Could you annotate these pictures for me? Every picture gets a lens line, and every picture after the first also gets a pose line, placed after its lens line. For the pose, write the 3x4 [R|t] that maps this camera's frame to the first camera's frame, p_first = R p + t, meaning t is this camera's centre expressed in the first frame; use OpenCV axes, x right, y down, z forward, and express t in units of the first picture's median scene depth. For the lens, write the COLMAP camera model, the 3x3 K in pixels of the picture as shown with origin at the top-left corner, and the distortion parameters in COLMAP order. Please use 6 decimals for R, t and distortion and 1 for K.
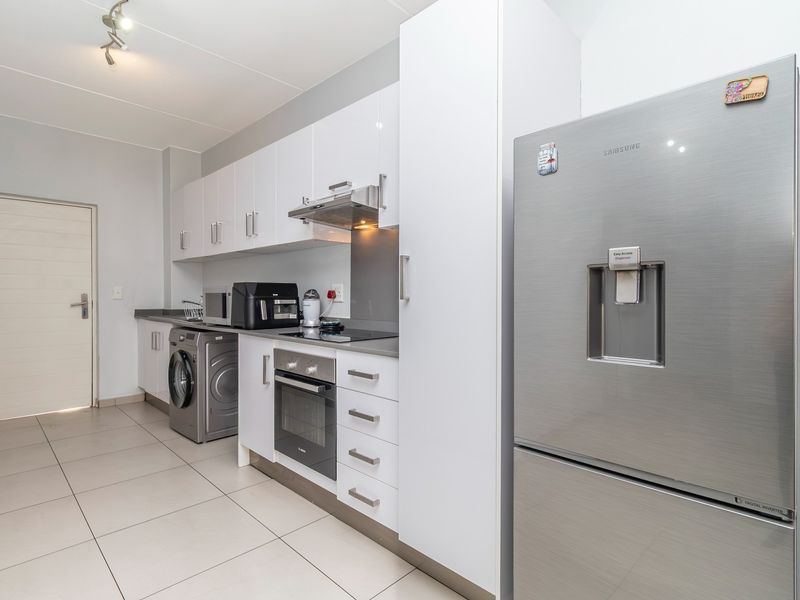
lens RADIAL K [[415.7, 0, 400.5], [0, 415.7, 289.8], [0, 0, 1]] dist [0.001107, 0.000165]
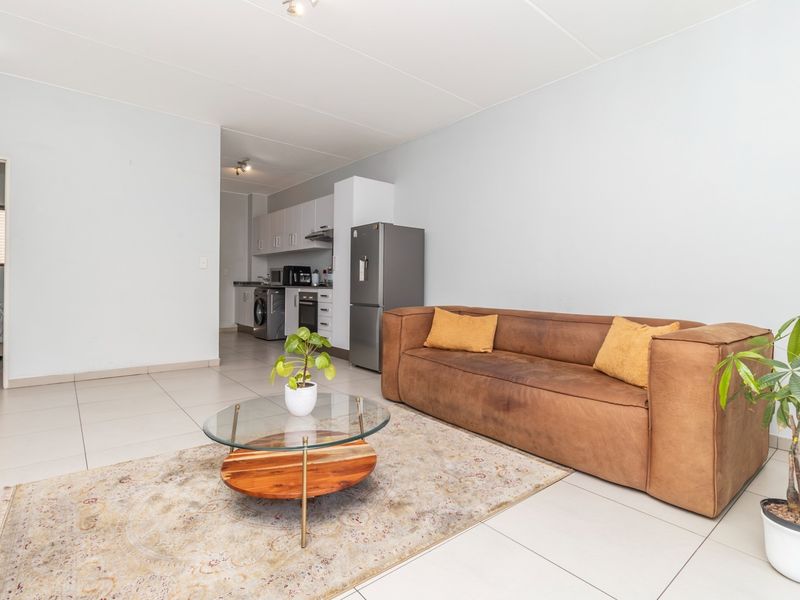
lens RADIAL K [[415.7, 0, 400.5], [0, 415.7, 289.8], [0, 0, 1]] dist [0.001107, 0.000165]
pose [[0.993166, 0.013097, -0.115971, 0.517693], [-0.010853, 0.999742, 0.019960, 0.062338], [0.116203, -0.018565, 0.993052, -1.232072]]
